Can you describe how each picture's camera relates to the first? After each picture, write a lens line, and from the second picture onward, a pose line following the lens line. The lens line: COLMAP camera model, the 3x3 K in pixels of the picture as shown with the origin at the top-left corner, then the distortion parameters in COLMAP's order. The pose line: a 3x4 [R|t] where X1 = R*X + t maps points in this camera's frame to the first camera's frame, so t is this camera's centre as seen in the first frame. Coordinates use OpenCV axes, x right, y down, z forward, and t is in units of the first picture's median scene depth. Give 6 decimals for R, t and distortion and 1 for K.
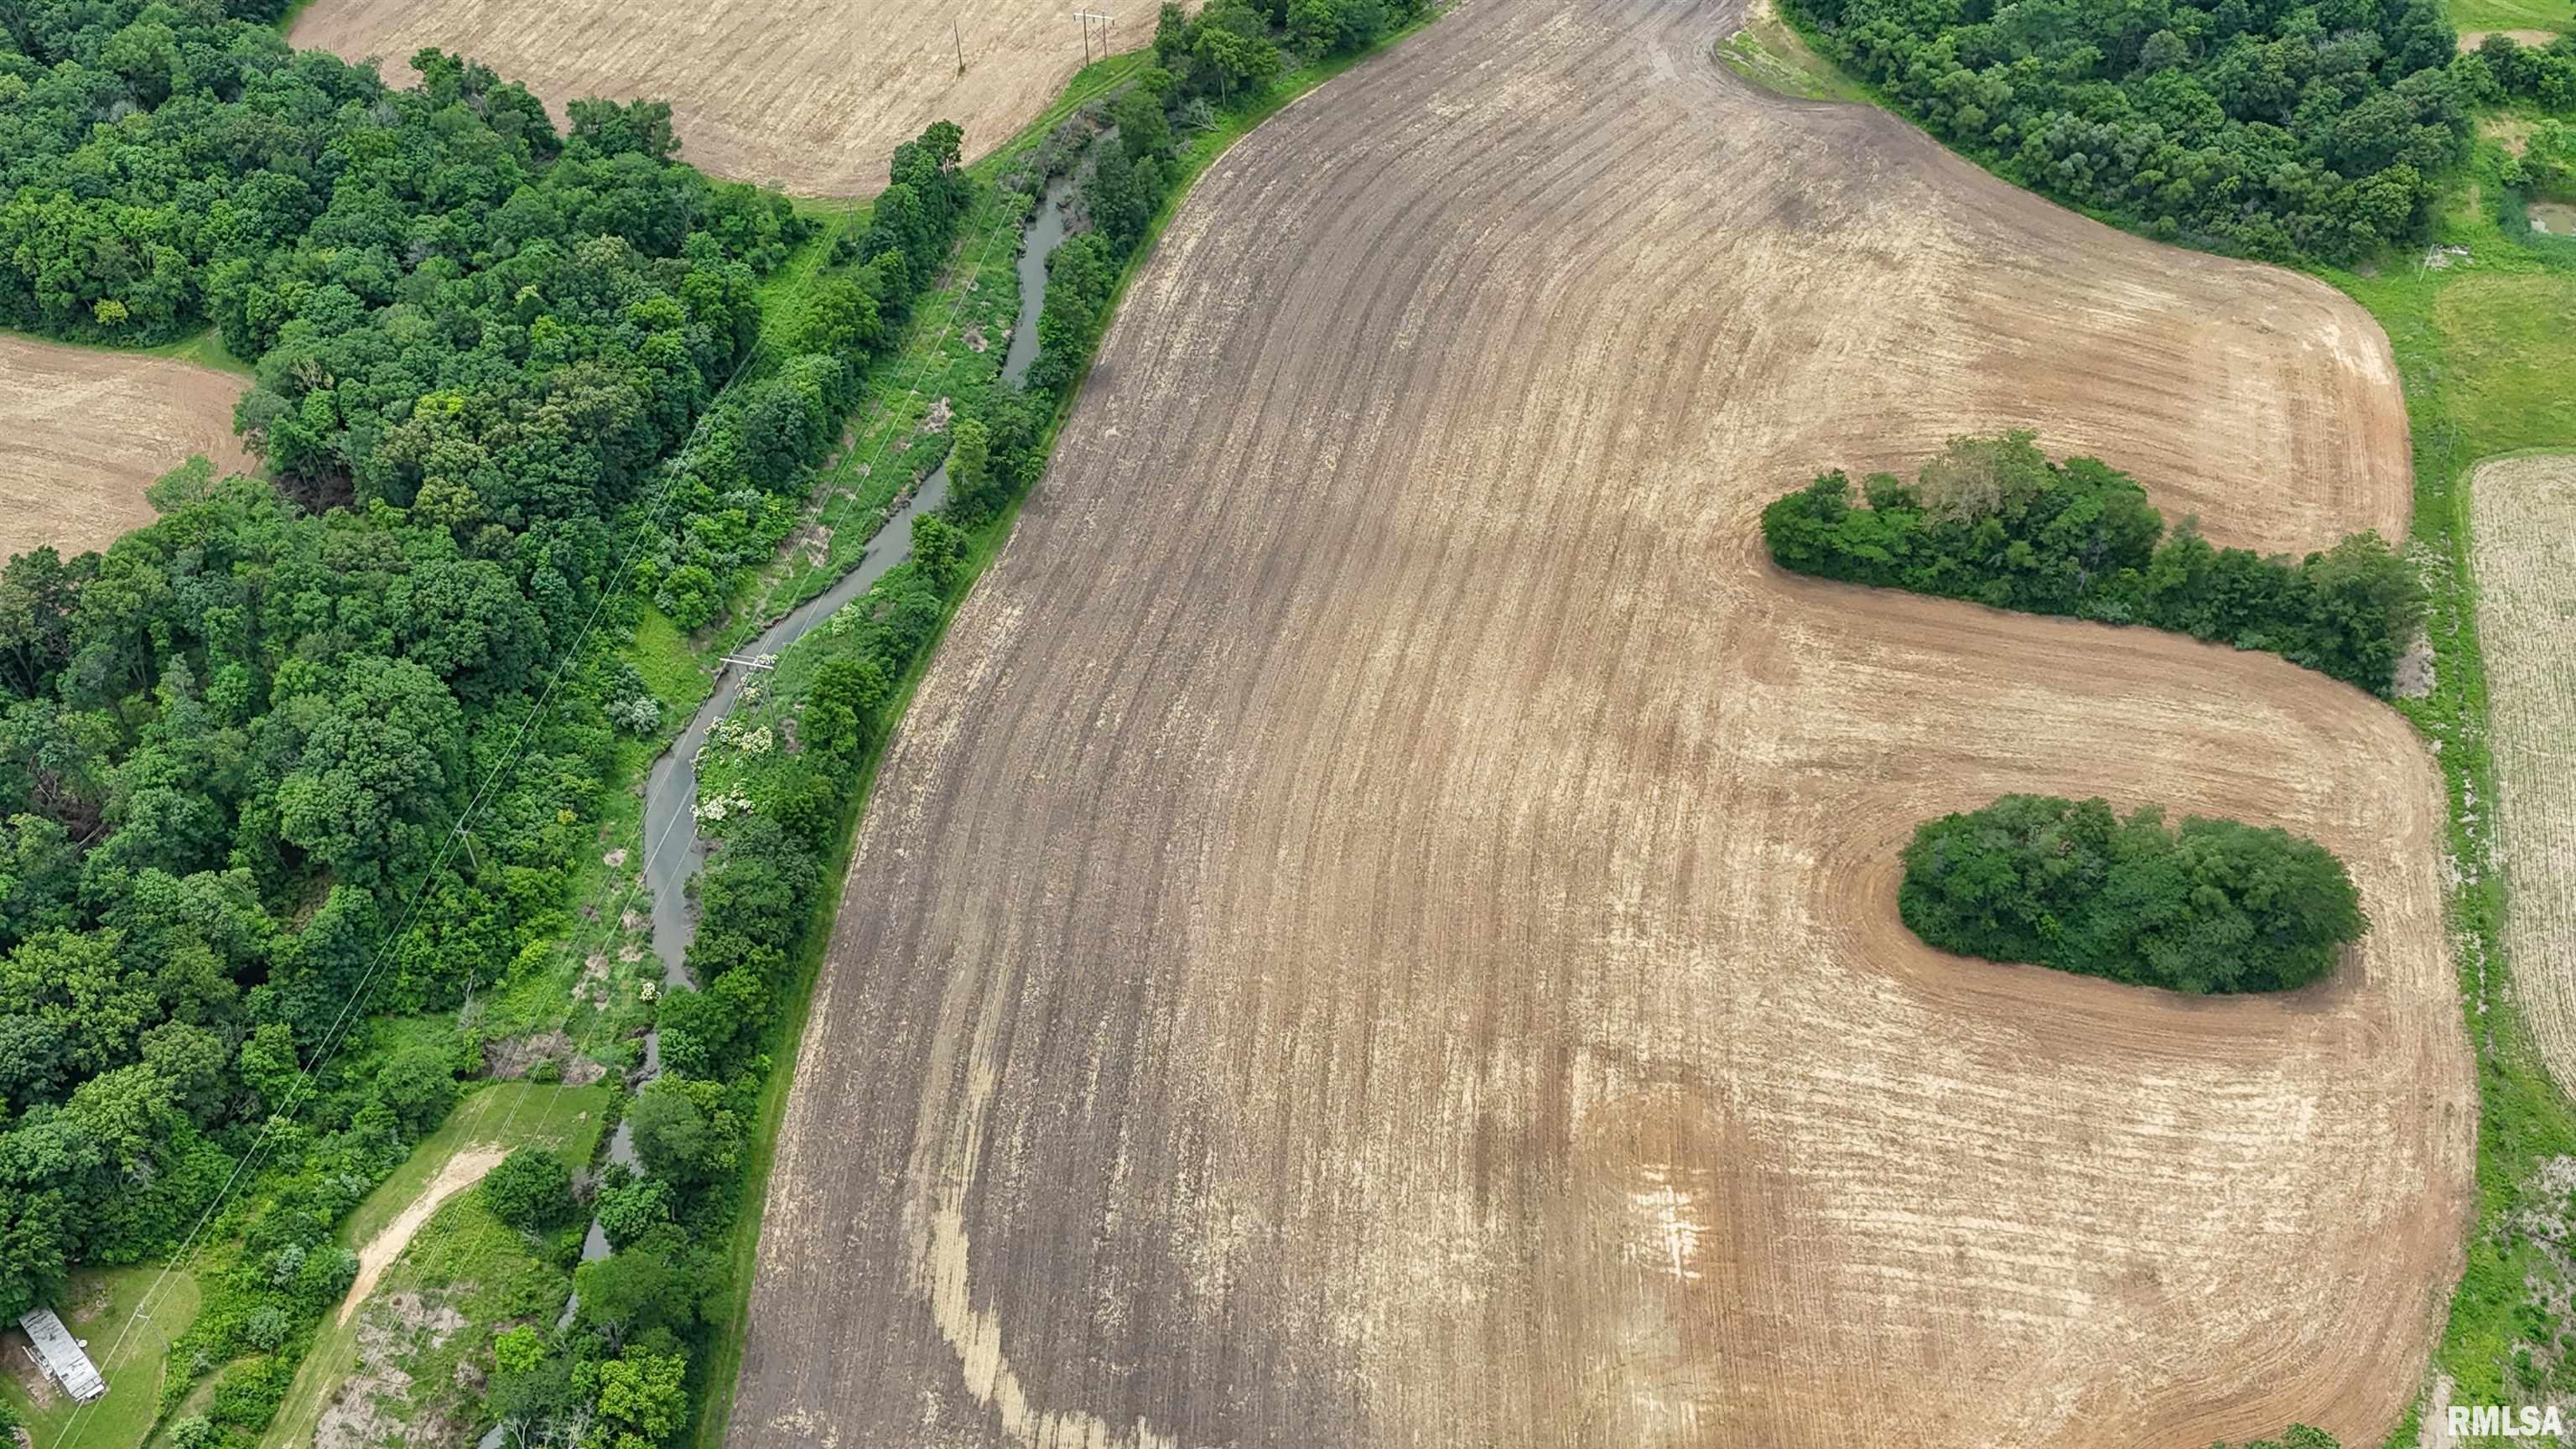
lens RADIAL K [[2448.1, 0, 1295.4], [0, 2448.1, 723.2], [0, 0, 1]] dist [0.109244, -0.184395]
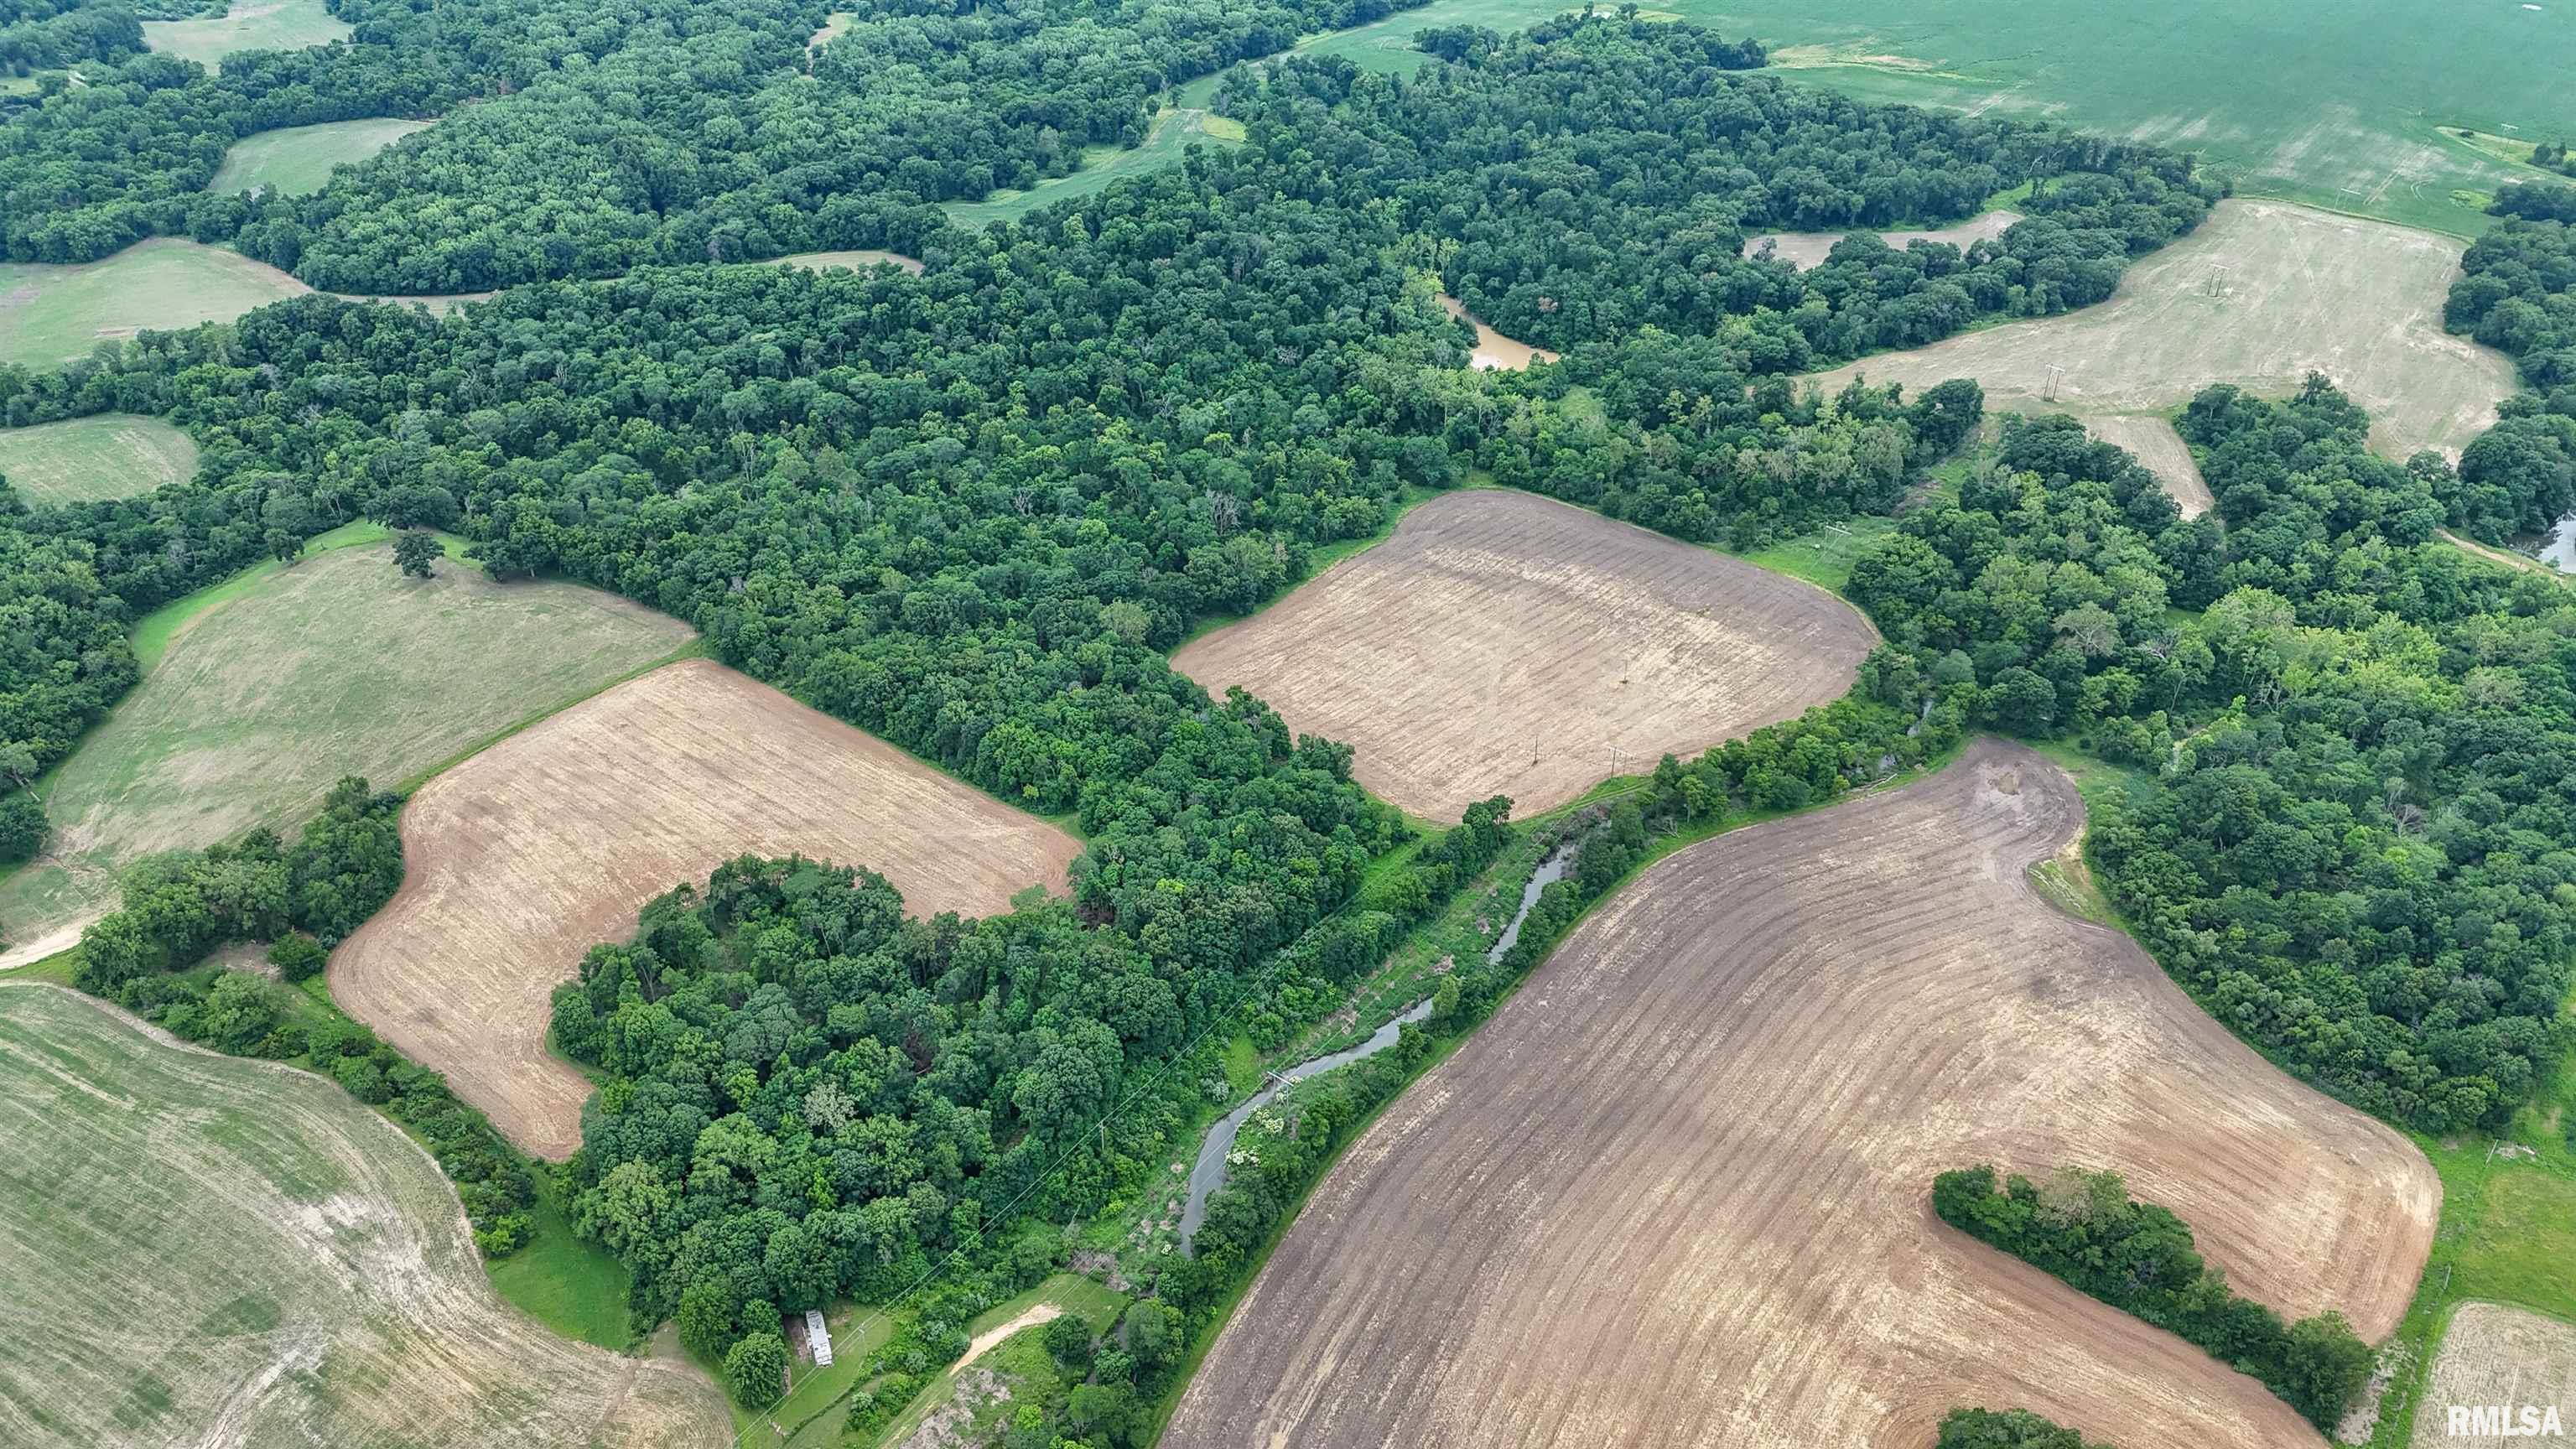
lens RADIAL K [[1876.2, 0, 1288.0], [0, 1876.2, 724.5], [0, 0, 1]] dist [0.079338, -0.080802]
pose [[0.921312, 0.225960, -0.316428, 0.121393], [-0.293388, 0.938045, -0.184376, -0.013742], [0.255162, 0.262704, 0.930526, -0.244217]]
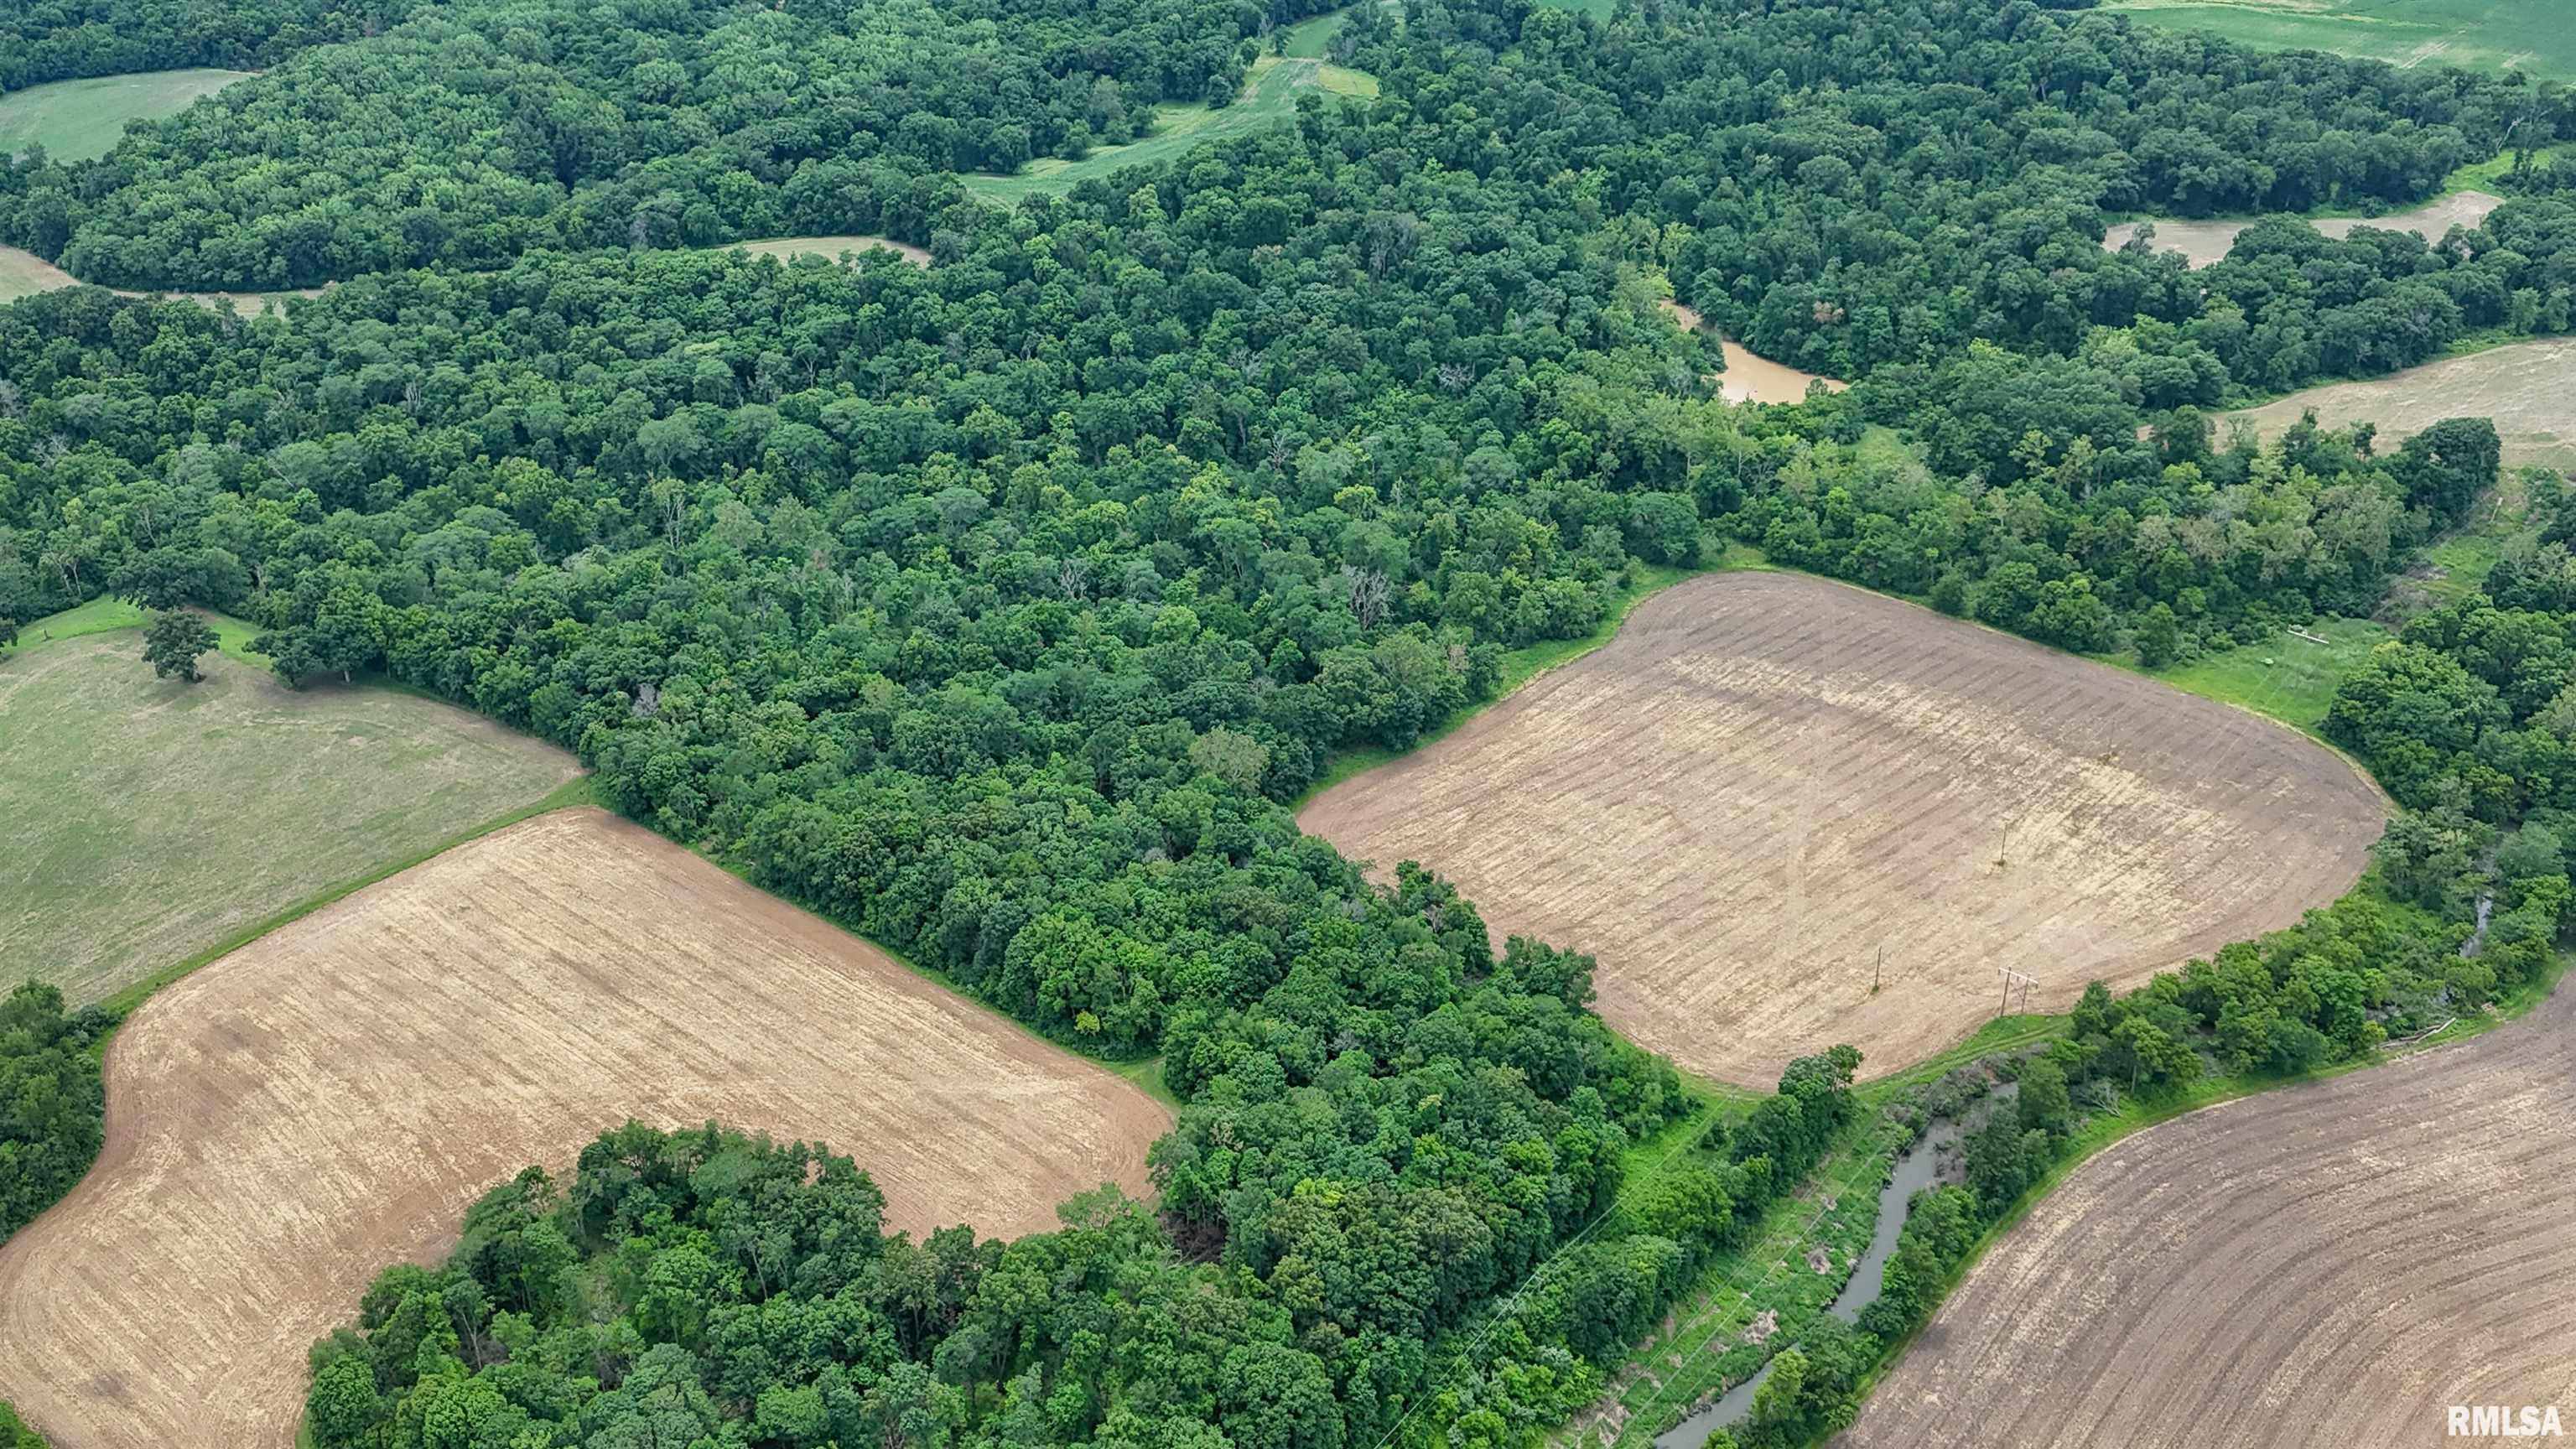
lens RADIAL K [[2448.1, 0, 1295.4], [0, 2448.1, 723.2], [0, 0, 1]] dist [0.109244, -0.184395]
pose [[0.906940, 0.214972, -0.362279, -0.006005], [-0.314069, 0.918196, -0.241404, -0.048959], [0.280748, 0.332719, 0.900266, -0.044913]]
